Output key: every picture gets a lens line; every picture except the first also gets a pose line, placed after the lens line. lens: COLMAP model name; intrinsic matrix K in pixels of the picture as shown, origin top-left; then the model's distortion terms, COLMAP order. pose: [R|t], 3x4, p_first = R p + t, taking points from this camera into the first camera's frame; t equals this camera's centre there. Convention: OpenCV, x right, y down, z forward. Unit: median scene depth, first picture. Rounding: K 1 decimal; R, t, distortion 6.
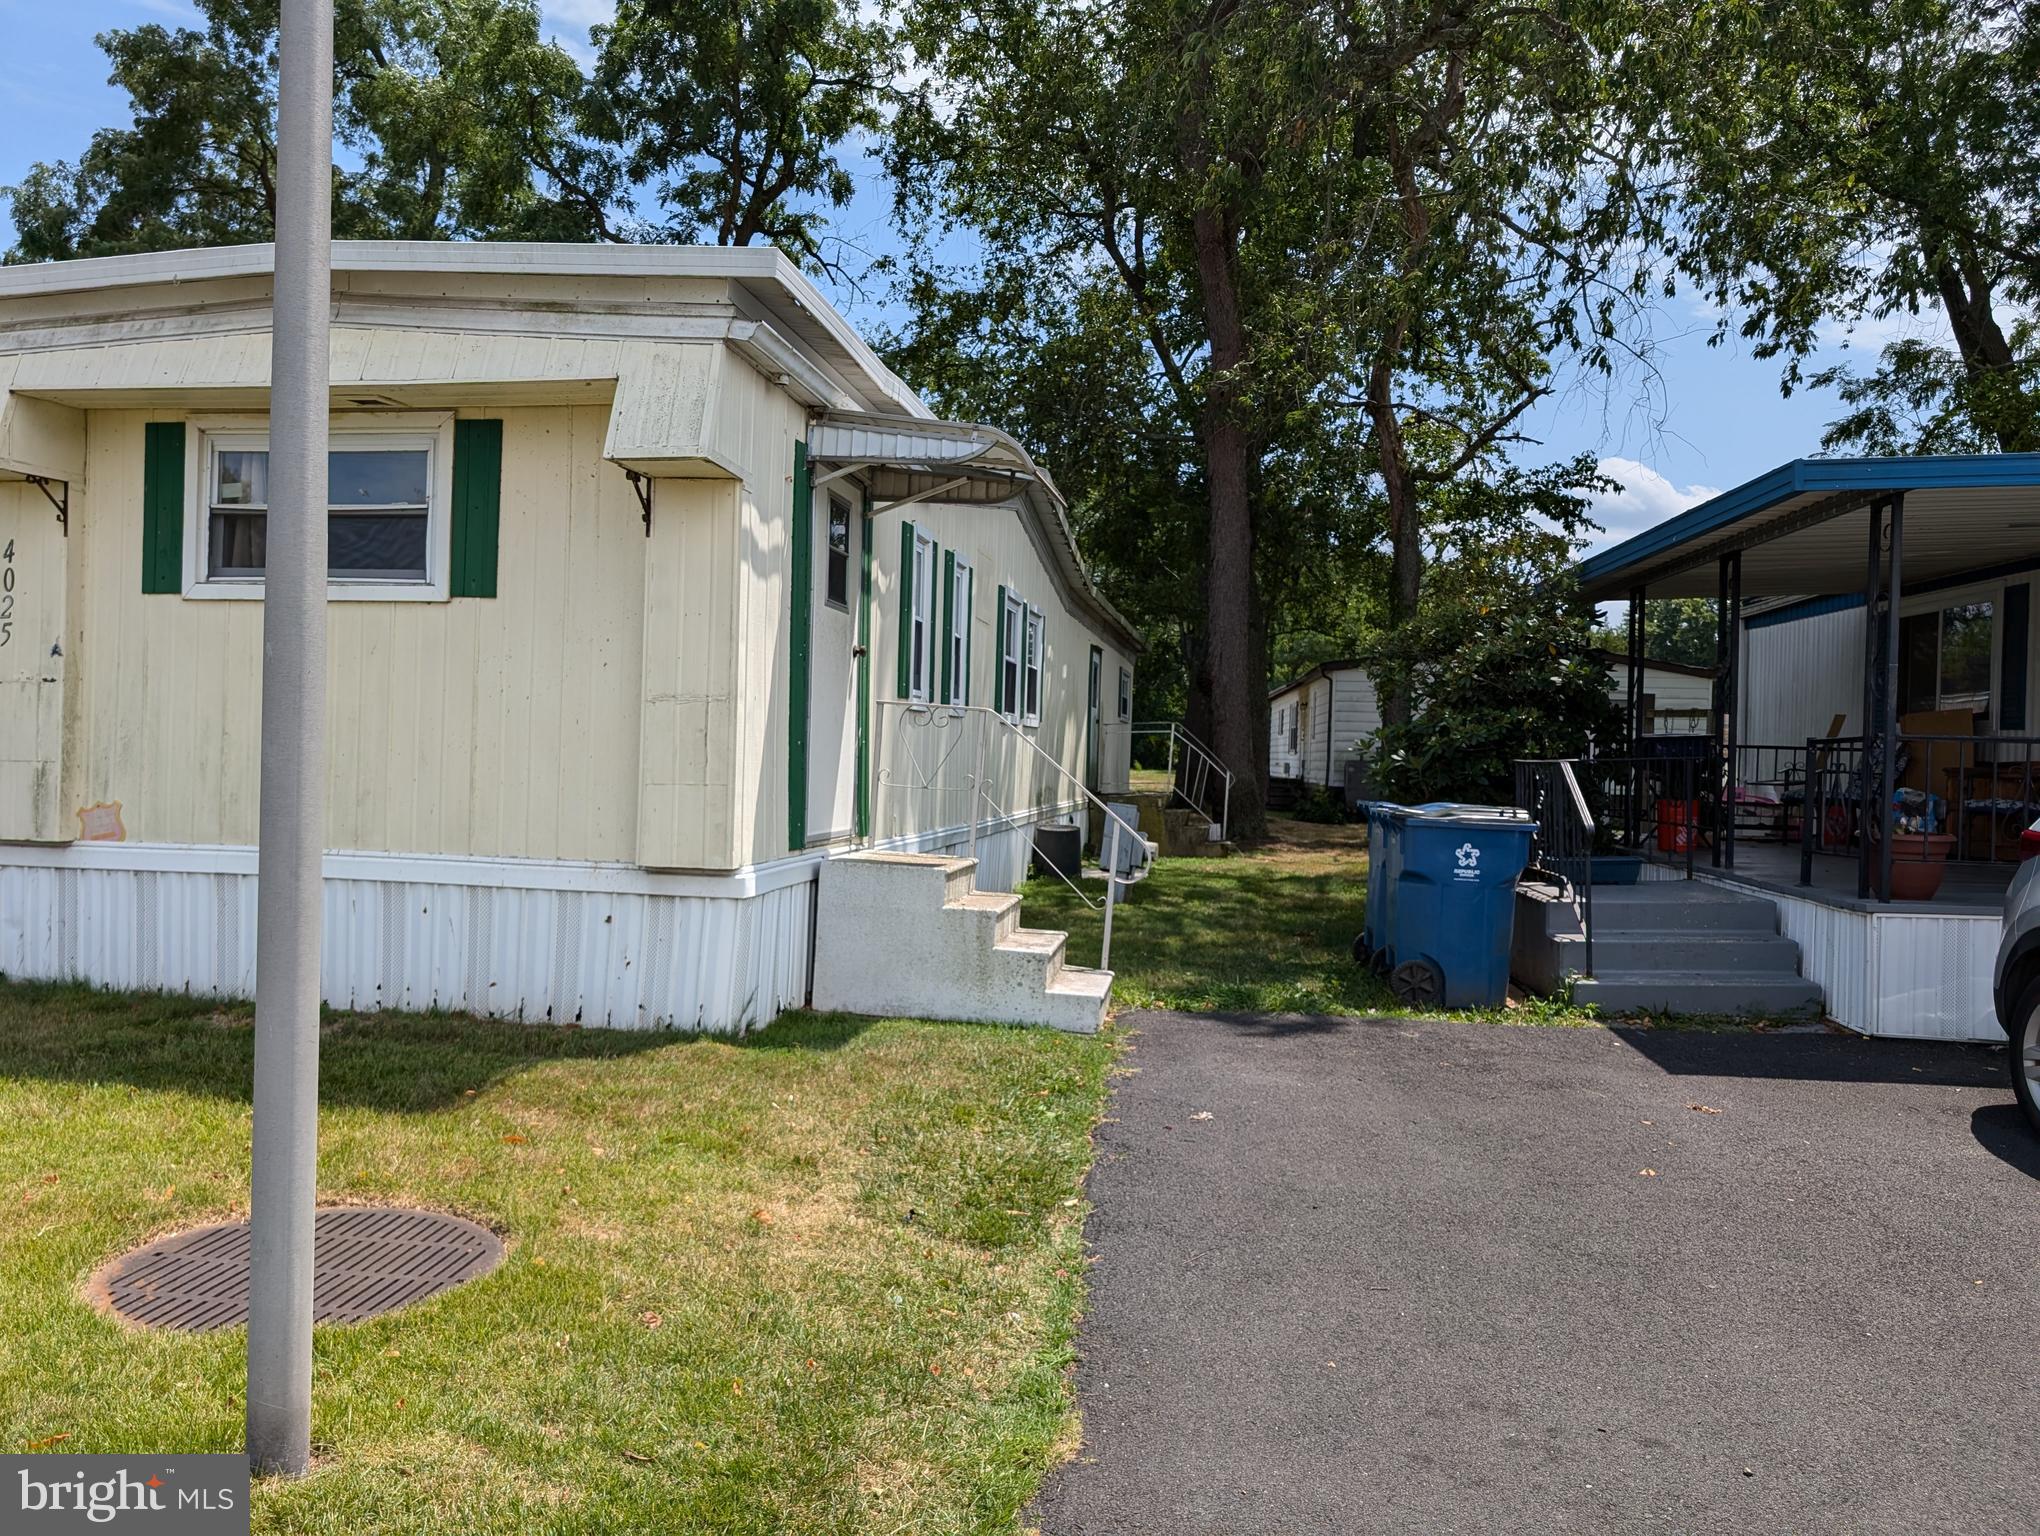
lens RADIAL K [[1468.5, 0, 1005.7], [0, 1468.5, 753.6], [0, 0, 1]] dist [0.010168, -0.011850]
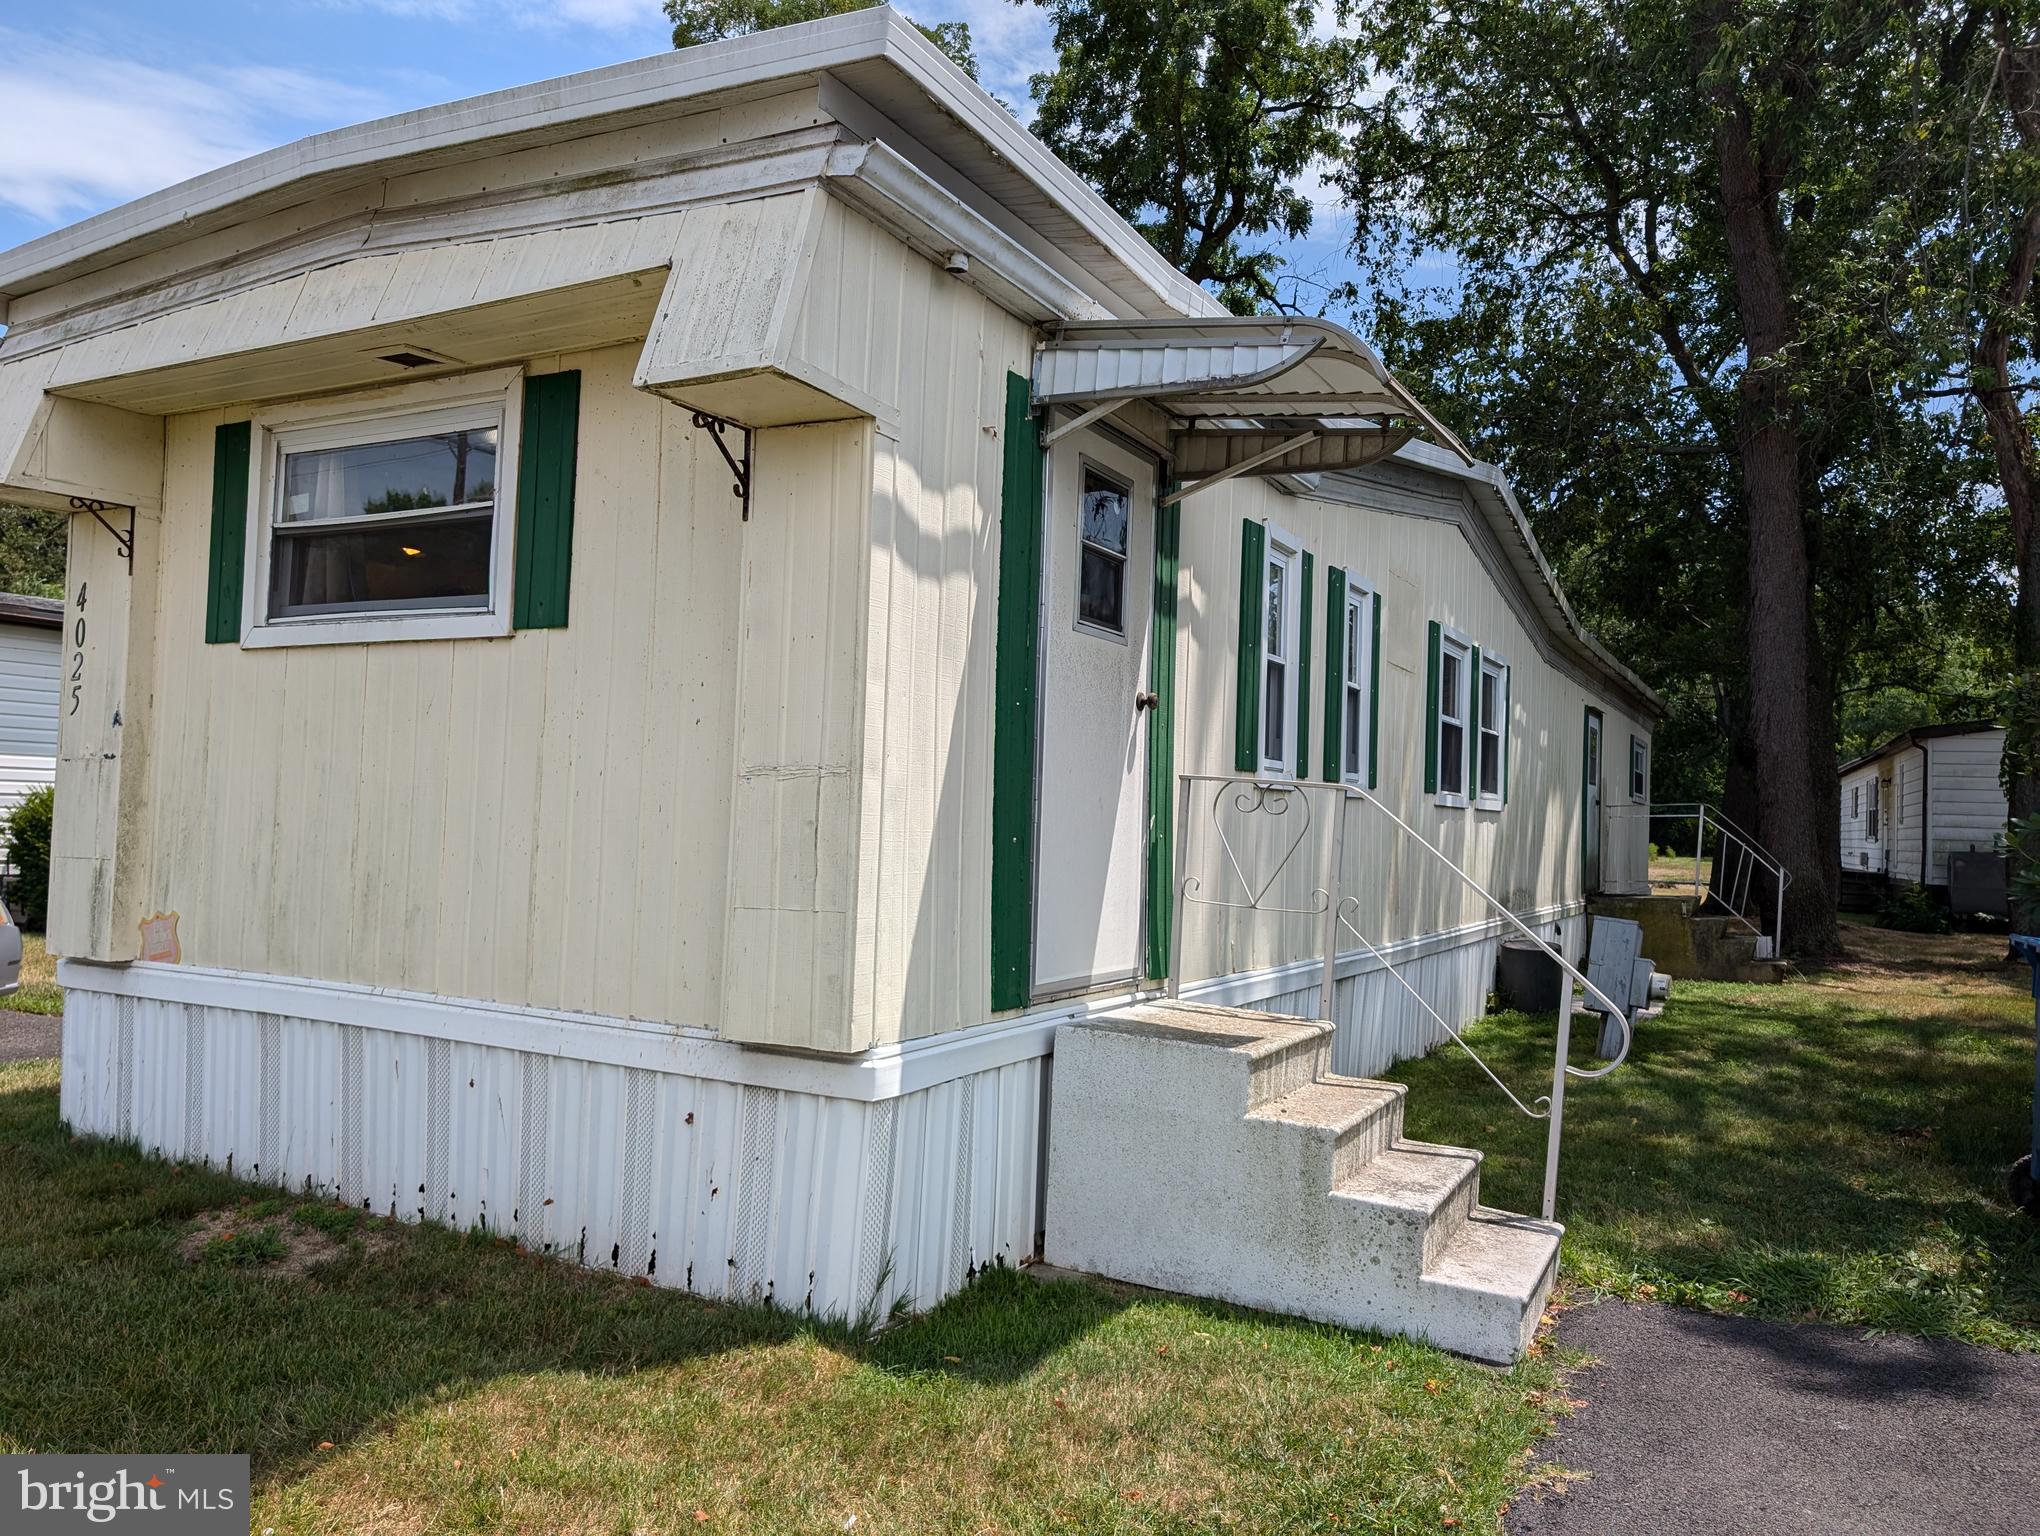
lens RADIAL K [[1468.5, 0, 1015.9], [0, 1468.5, 754.5], [0, 0, 1]] dist [0.010168, -0.011850]
pose [[0.945638, -0.012464, -0.324983, 0.068876], [-0.005189, 0.998560, -0.053395, -0.011076], [0.325181, 0.052179, 0.944211, 0.406785]]
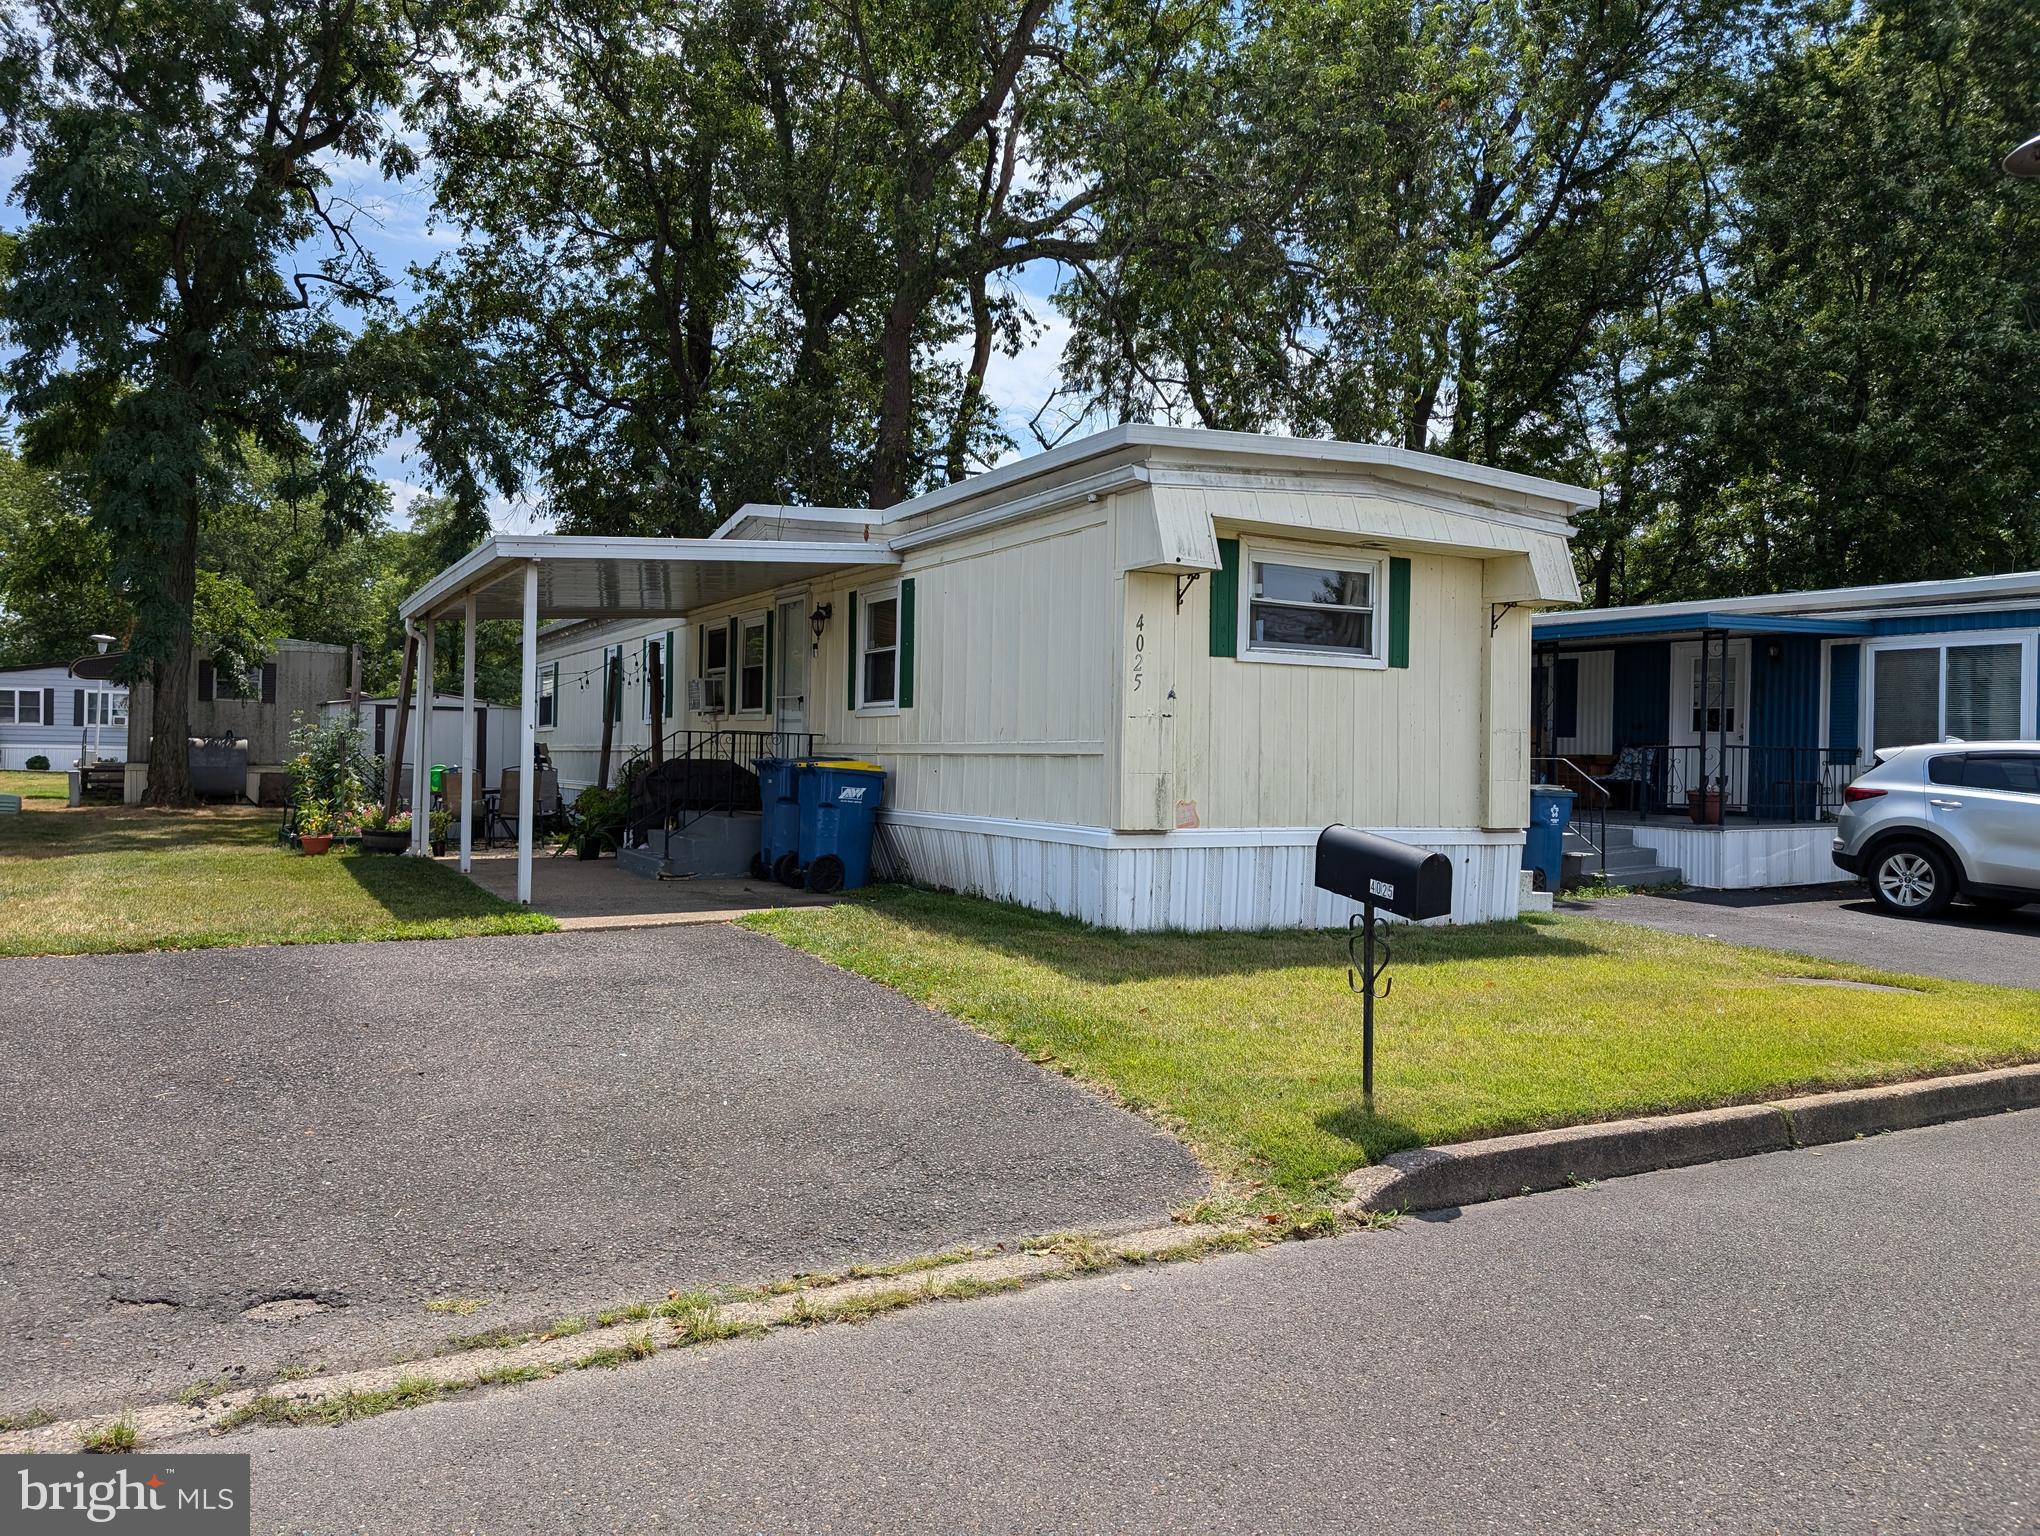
lens RADIAL K [[1468.5, 0, 1013.9], [0, 1468.5, 769.3], [0, 0, 1]] dist [0.010168, -0.011850]
pose [[0.786168, -0.014871, 0.617834, -1.619499], [0.004326, 0.999818, 0.018560, -0.025020], [-0.617998, -0.011918, 0.786089, -0.011597]]
